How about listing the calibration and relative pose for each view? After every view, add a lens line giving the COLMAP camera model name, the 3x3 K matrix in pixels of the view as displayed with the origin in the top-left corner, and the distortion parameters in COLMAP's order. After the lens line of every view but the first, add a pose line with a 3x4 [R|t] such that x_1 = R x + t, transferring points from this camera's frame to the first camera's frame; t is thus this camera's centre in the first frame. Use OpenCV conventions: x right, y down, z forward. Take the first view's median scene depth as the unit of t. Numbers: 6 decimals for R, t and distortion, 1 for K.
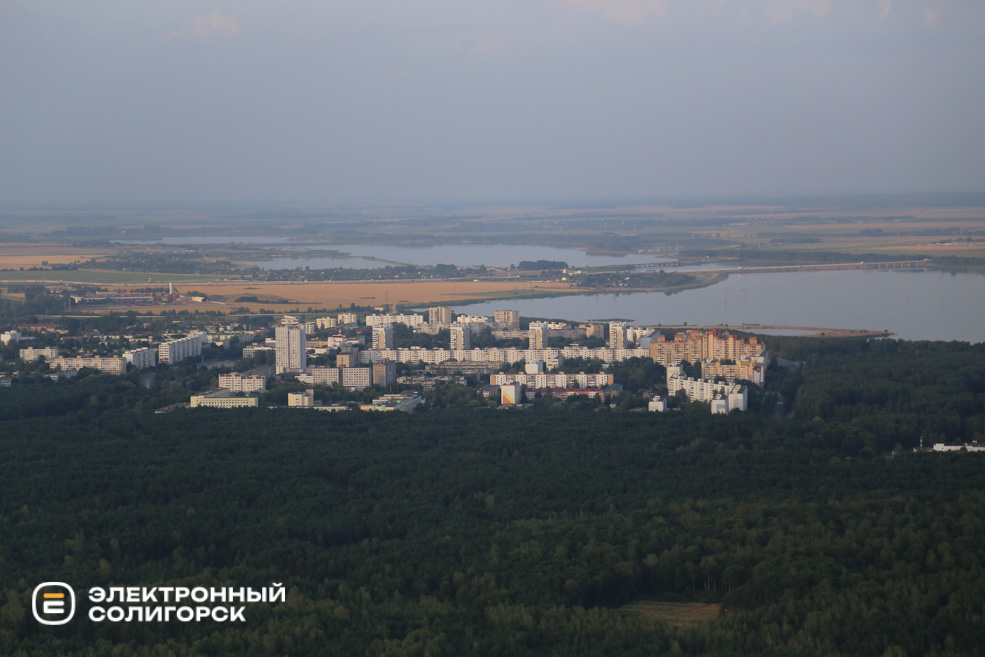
lens RADIAL K [[3038.4, 0, 493.1], [0, 3038.4, 329.4], [0, 0, 1]] dist [0.764791, 0.000000]
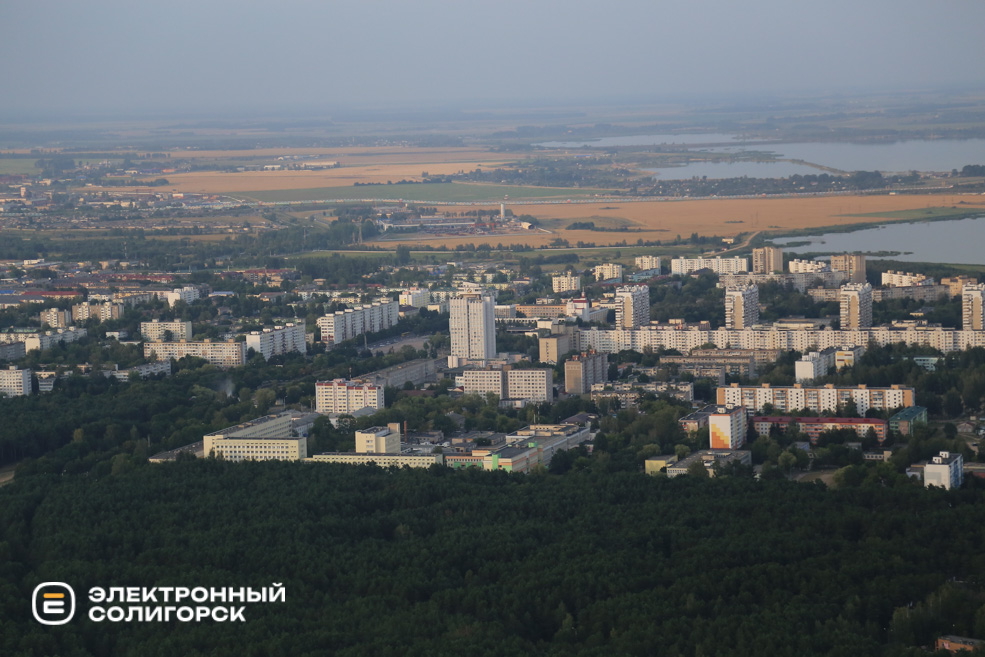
lens RADIAL K [[3038.4, 0, 490.6], [0, 3038.4, 324.1], [0, 0, 1]] dist [0.764791, 0.000000]
pose [[0.984919, -0.001014, -0.173013, 0.044344], [0.006974, 0.999403, 0.033839, -0.014294], [0.172876, -0.034535, 0.984338, 0.257063]]
